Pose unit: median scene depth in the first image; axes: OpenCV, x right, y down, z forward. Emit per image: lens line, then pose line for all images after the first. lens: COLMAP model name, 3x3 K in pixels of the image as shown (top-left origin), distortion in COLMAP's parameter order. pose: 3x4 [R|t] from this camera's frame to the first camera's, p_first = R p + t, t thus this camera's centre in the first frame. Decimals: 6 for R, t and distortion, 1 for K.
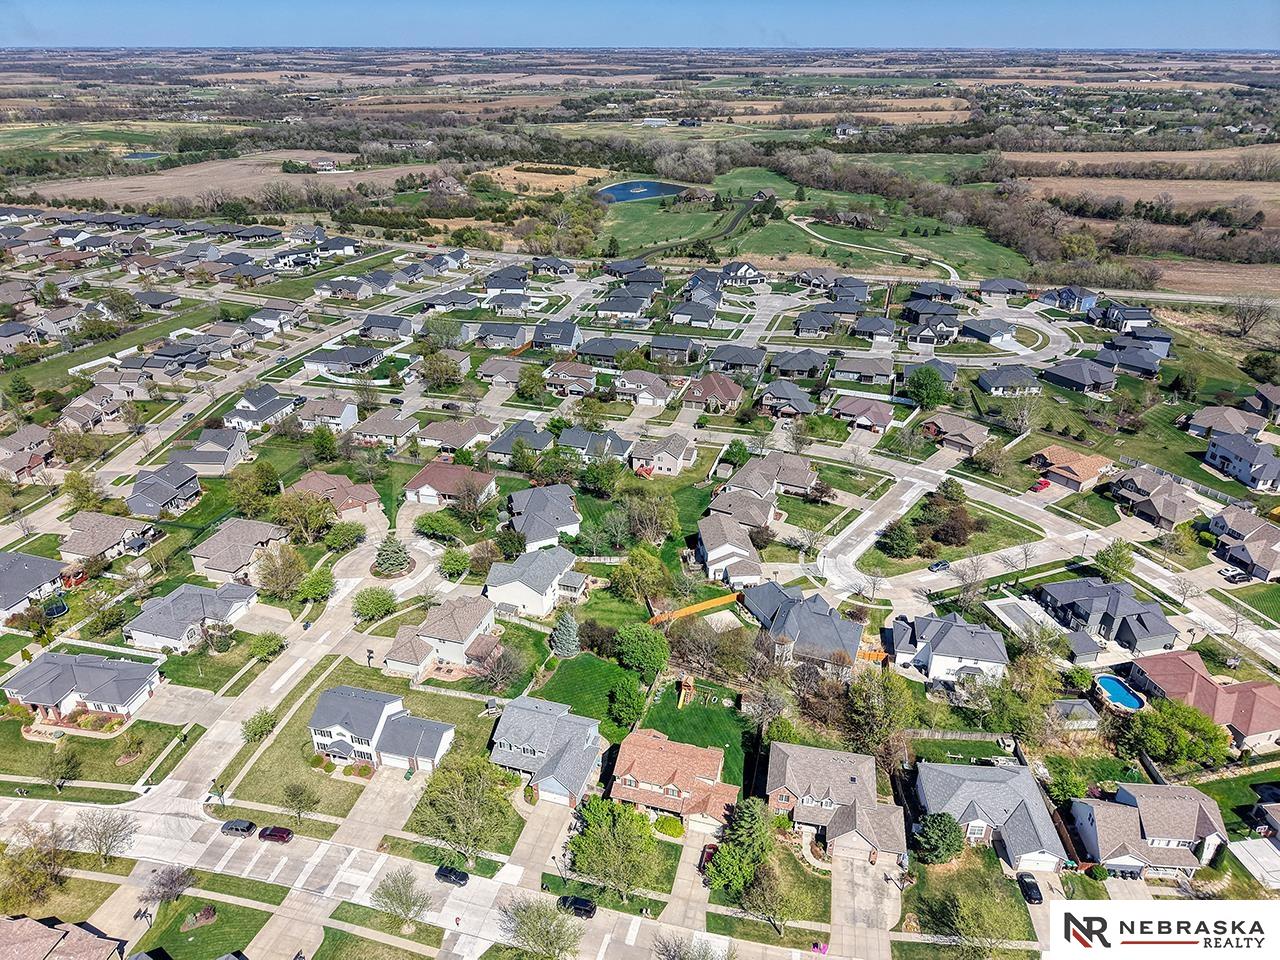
lens RADIAL K [[861.9, 0, 635.2], [0, 861.9, 477.3], [0, 0, 1]] dist [0.019002, -0.022940]
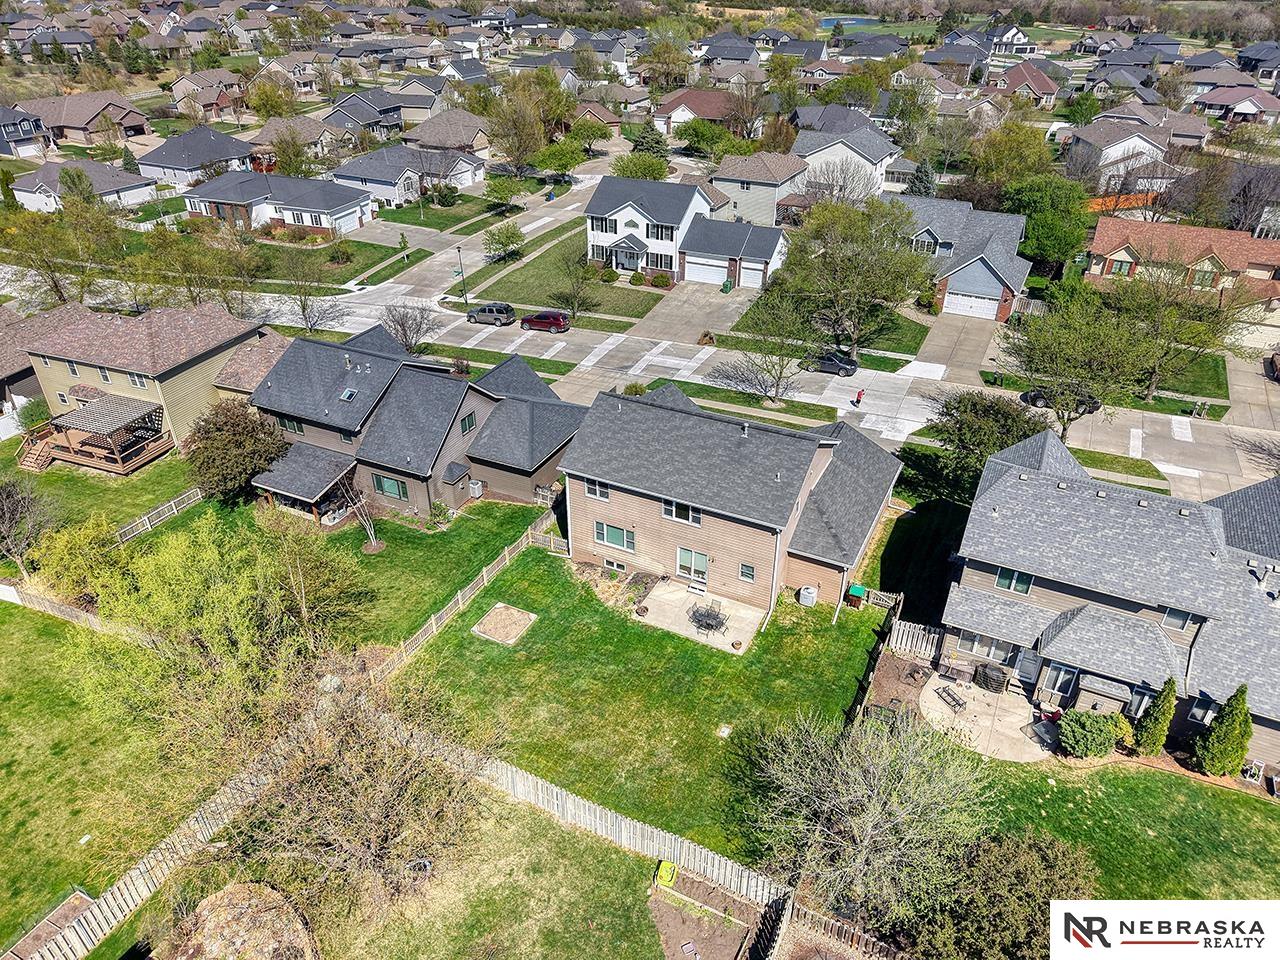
lens RADIAL K [[861.9, 0, 633.1], [0, 861.9, 481.3], [0, 0, 1]] dist [0.019002, -0.022940]
pose [[0.984664, 0.089914, -0.149504, -0.073843], [-0.076771, 0.992843, 0.091480, 0.147082], [0.156659, -0.078599, 0.984520, 0.105905]]
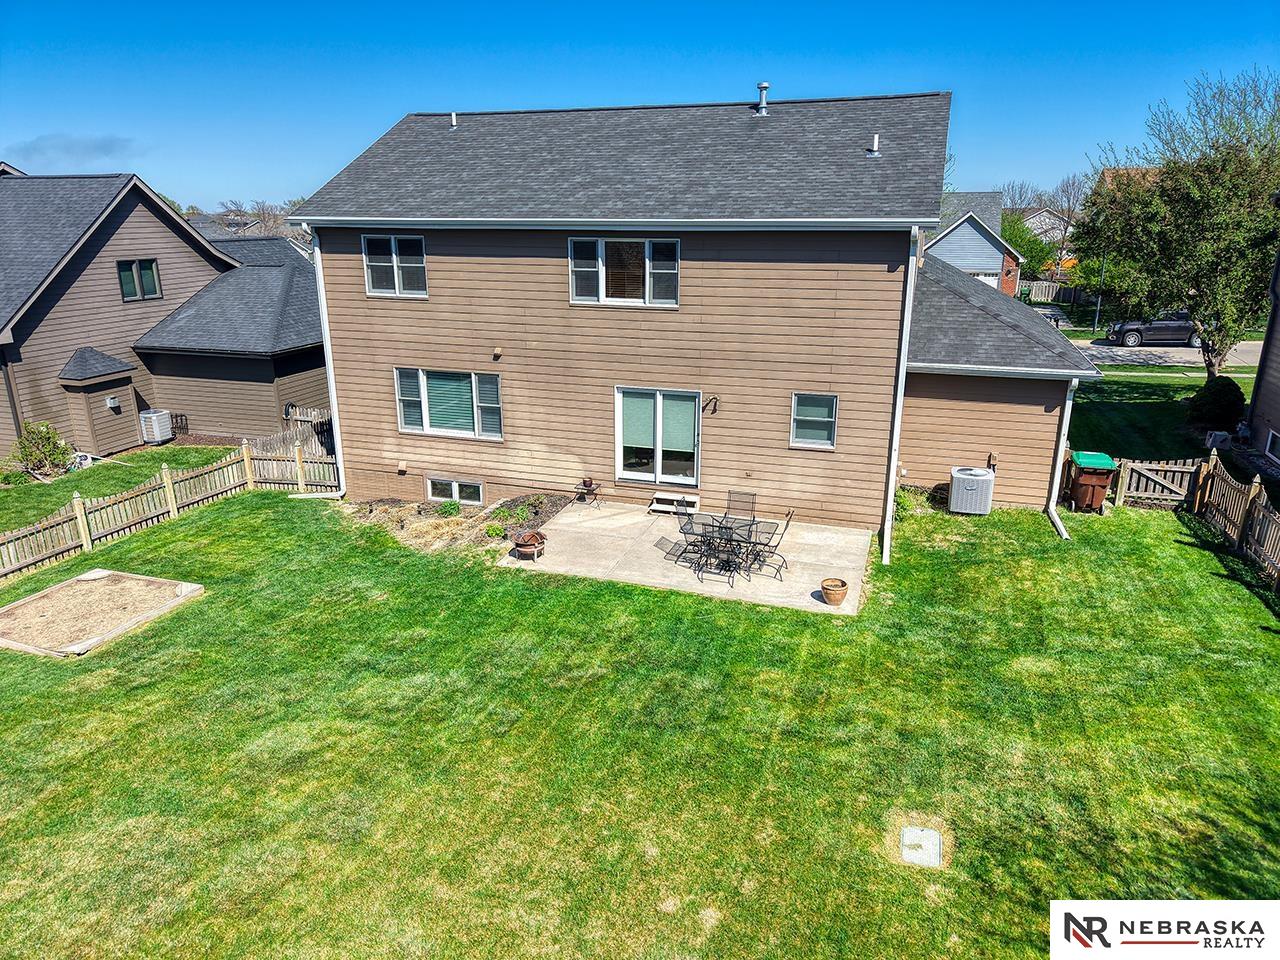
lens RADIAL K [[861.9, 0, 642.1], [0, 861.9, 492.7], [0, 0, 1]] dist [0.019002, -0.022940]
pose [[0.999690, 0.010011, -0.022809, -0.081852], [-0.013358, 0.988342, -0.151660, 0.176774], [0.021025, 0.151918, 0.988170, 0.175827]]
